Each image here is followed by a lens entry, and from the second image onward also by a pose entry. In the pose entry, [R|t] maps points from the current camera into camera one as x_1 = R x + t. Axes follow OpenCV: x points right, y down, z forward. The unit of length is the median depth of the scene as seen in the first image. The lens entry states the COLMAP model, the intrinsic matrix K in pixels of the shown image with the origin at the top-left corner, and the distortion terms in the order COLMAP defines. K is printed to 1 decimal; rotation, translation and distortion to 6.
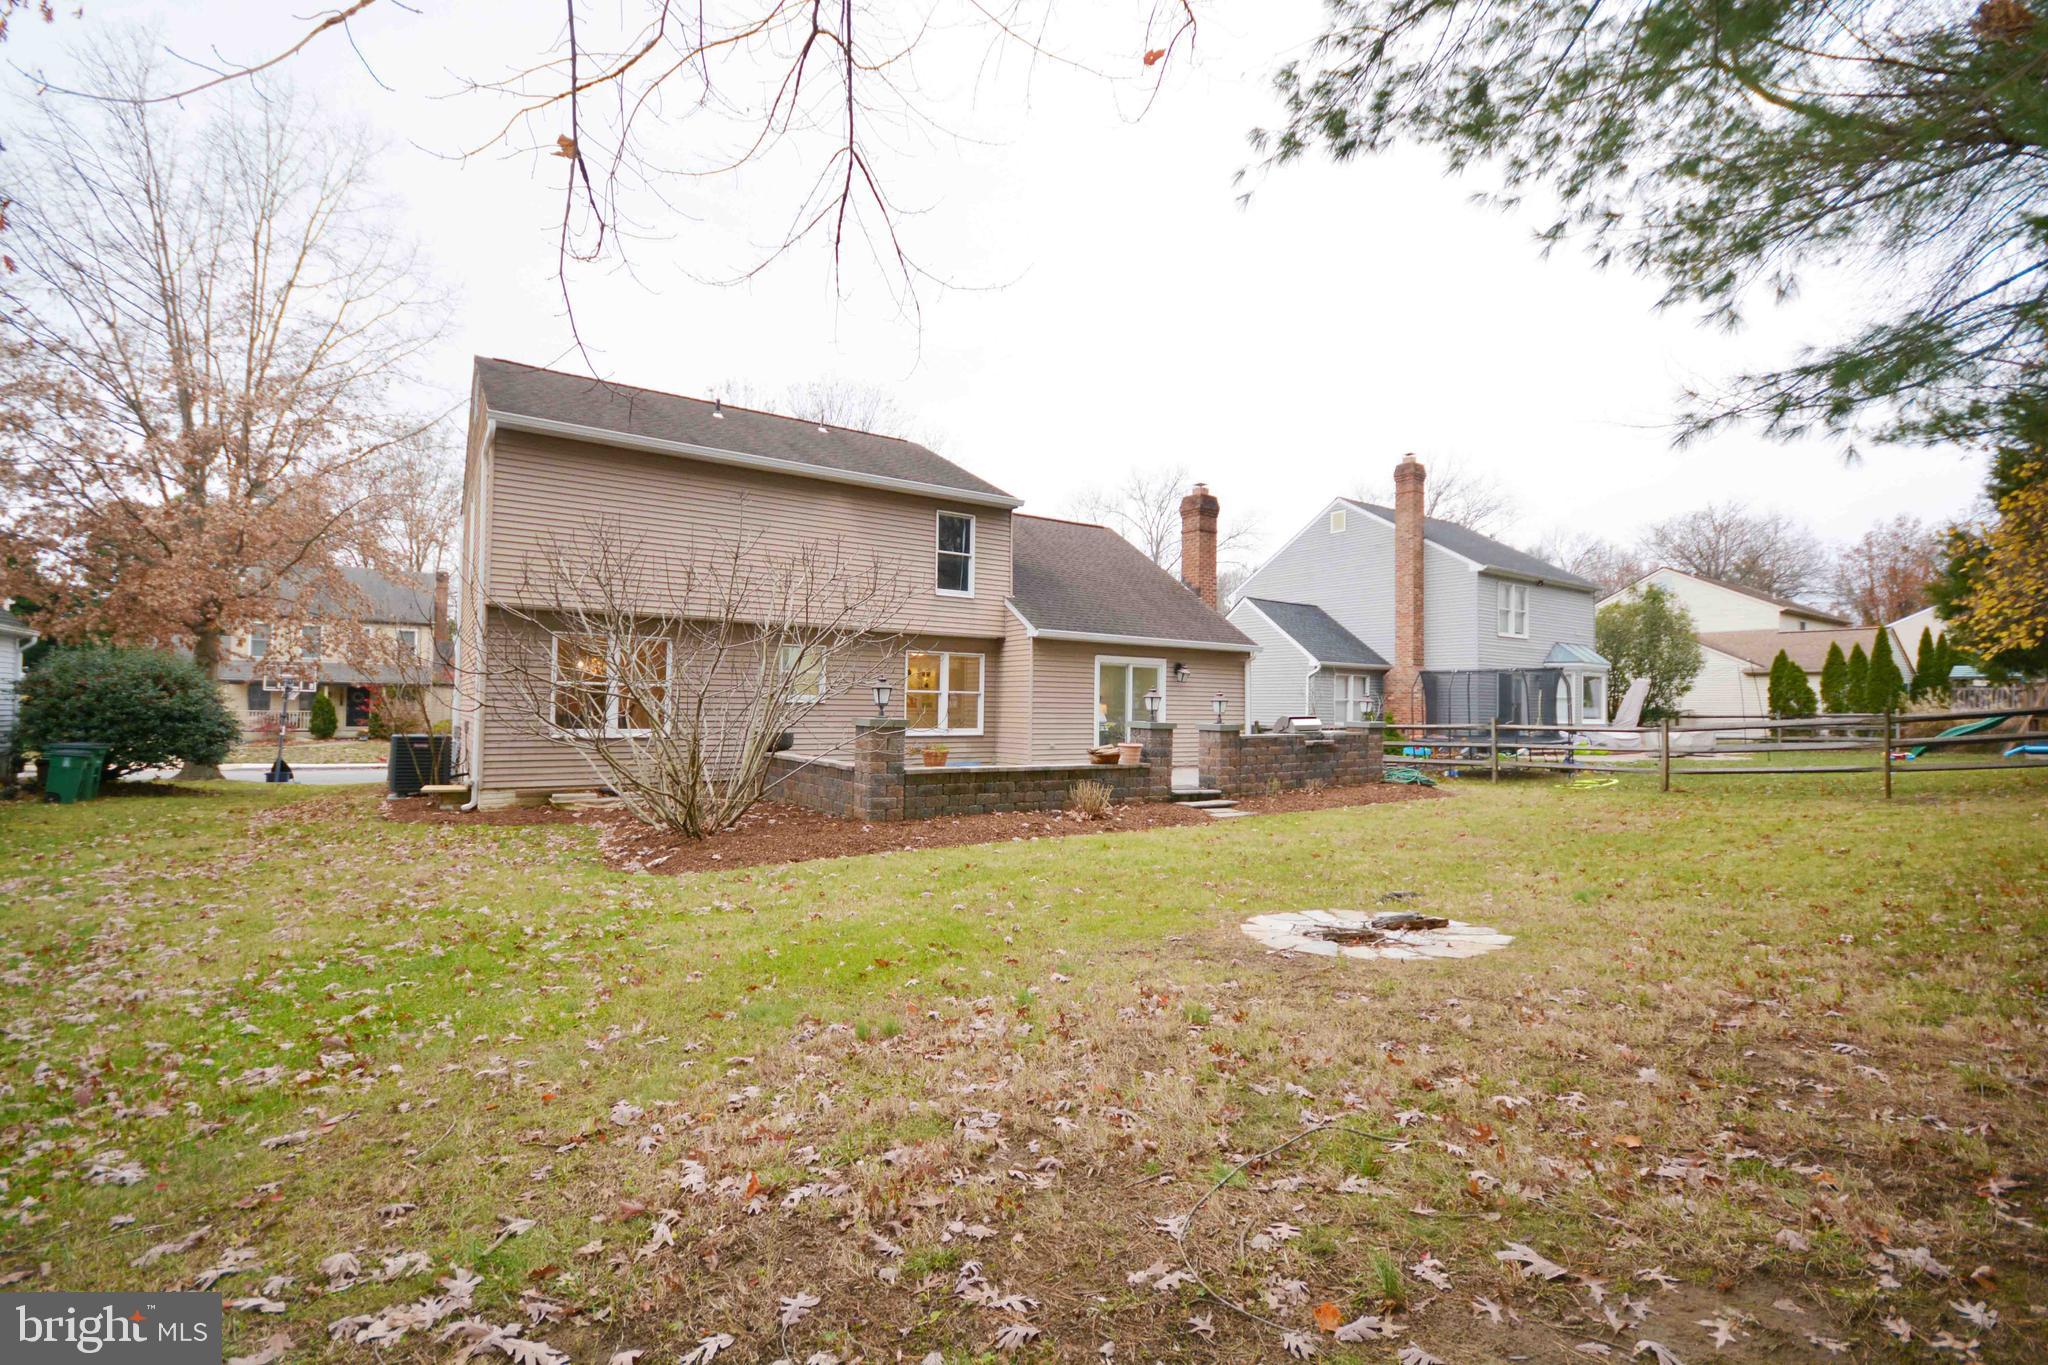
lens RADIAL K [[913.4, 0, 1035.2], [0, 913.4, 684.3], [0, 0, 1]] dist [0.000178, -0.000235]
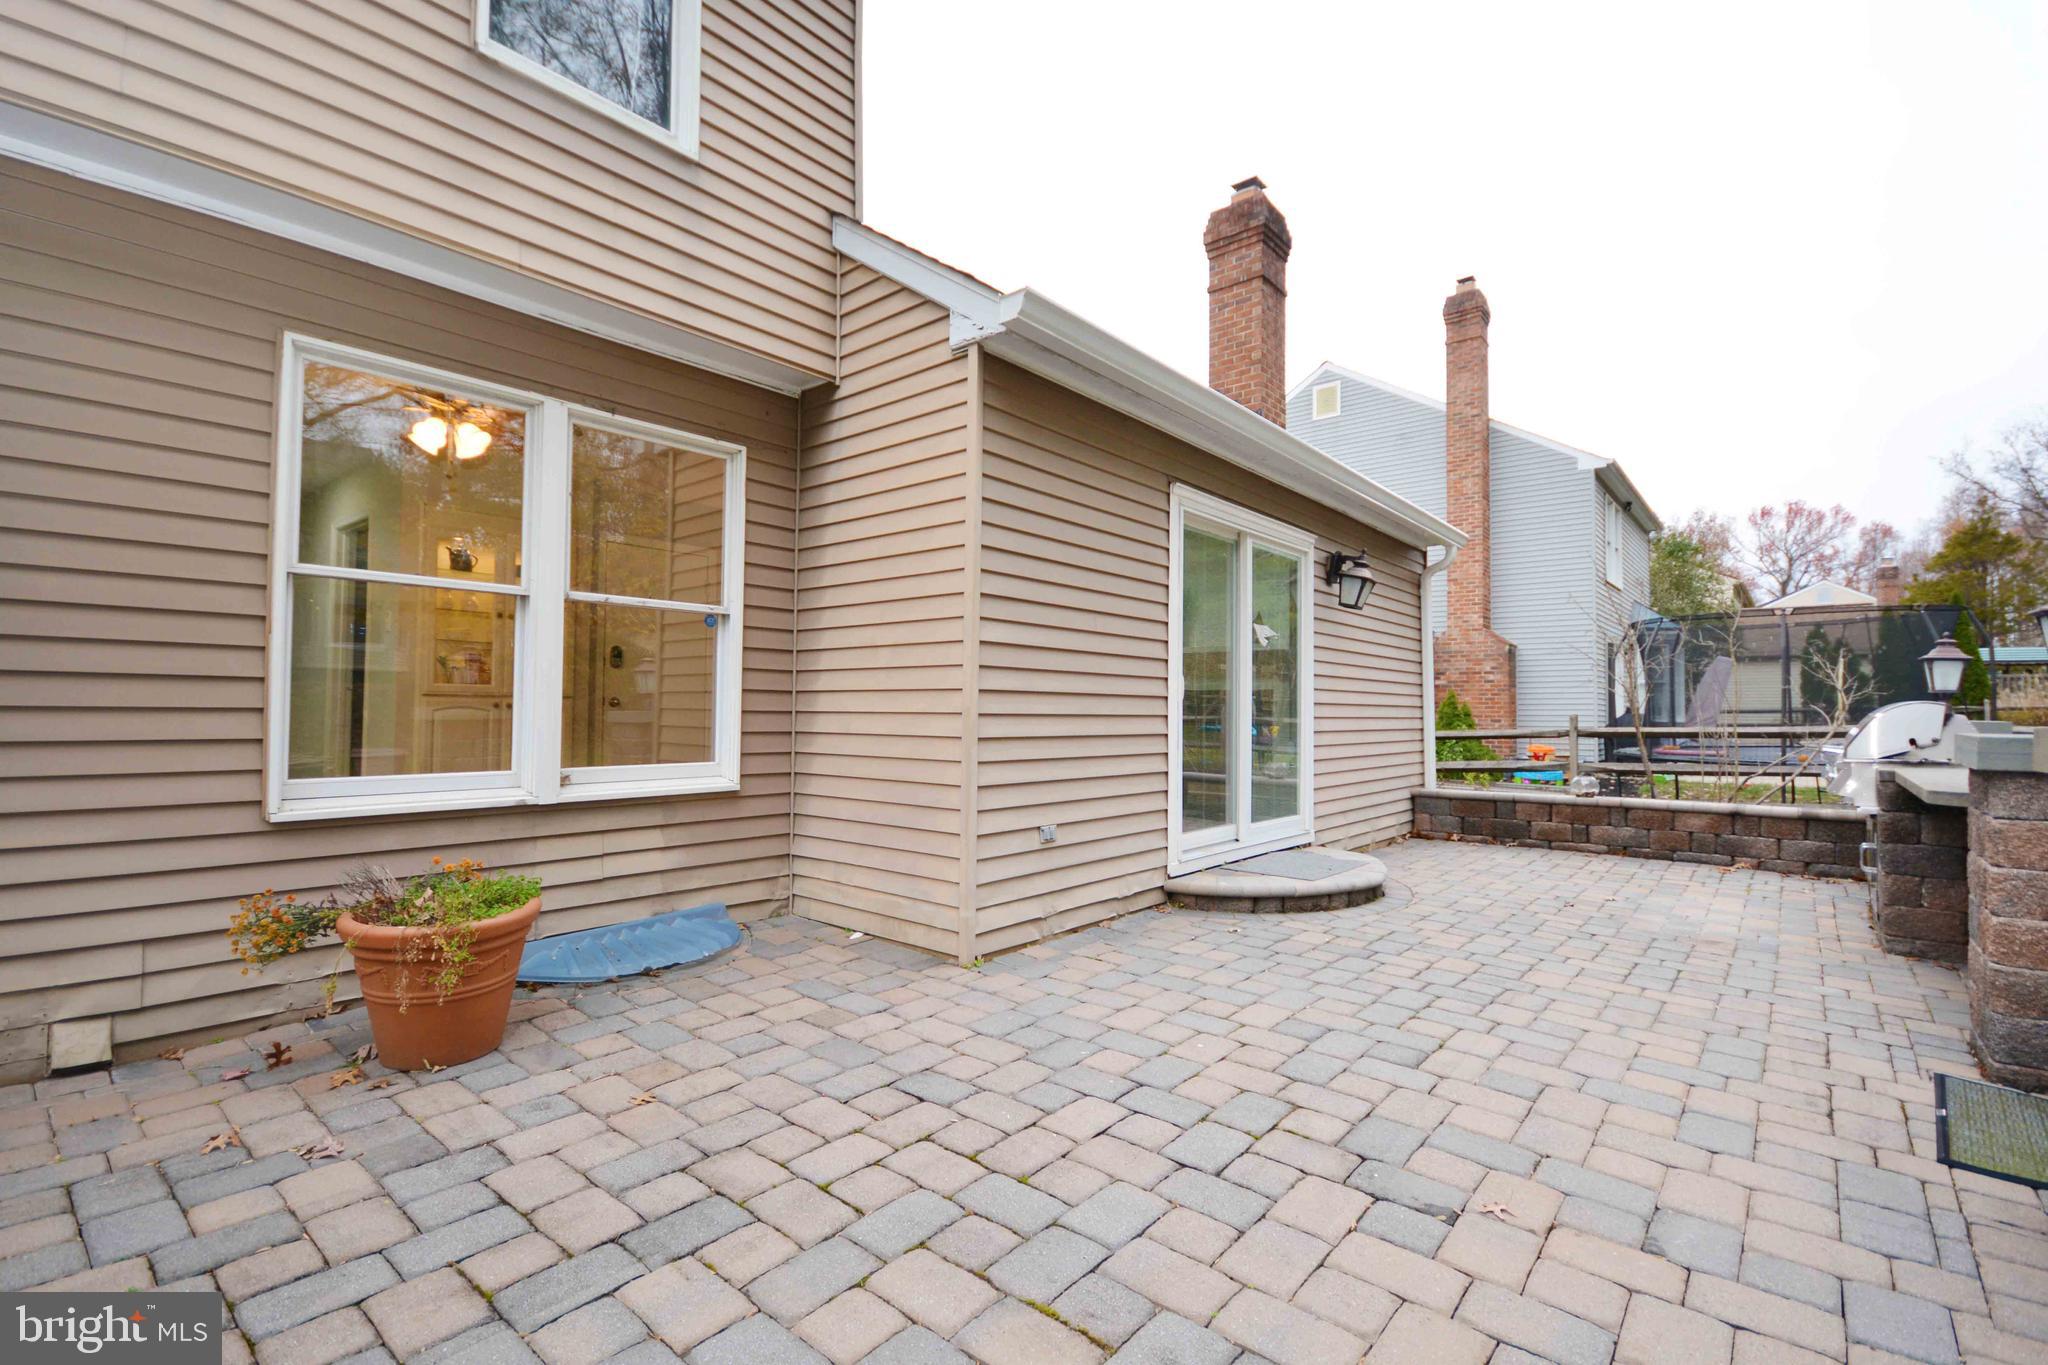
lens RADIAL K [[913.4, 0, 1035.2], [0, 913.4, 684.3], [0, 0, 1]] dist [0.000178, -0.000235]
pose [[0.959076, 0.007386, 0.283051, -0.049163], [-0.007393, 0.999972, -0.001045, 0.027442], [-0.283051, -0.001091, 0.959104, 0.729822]]
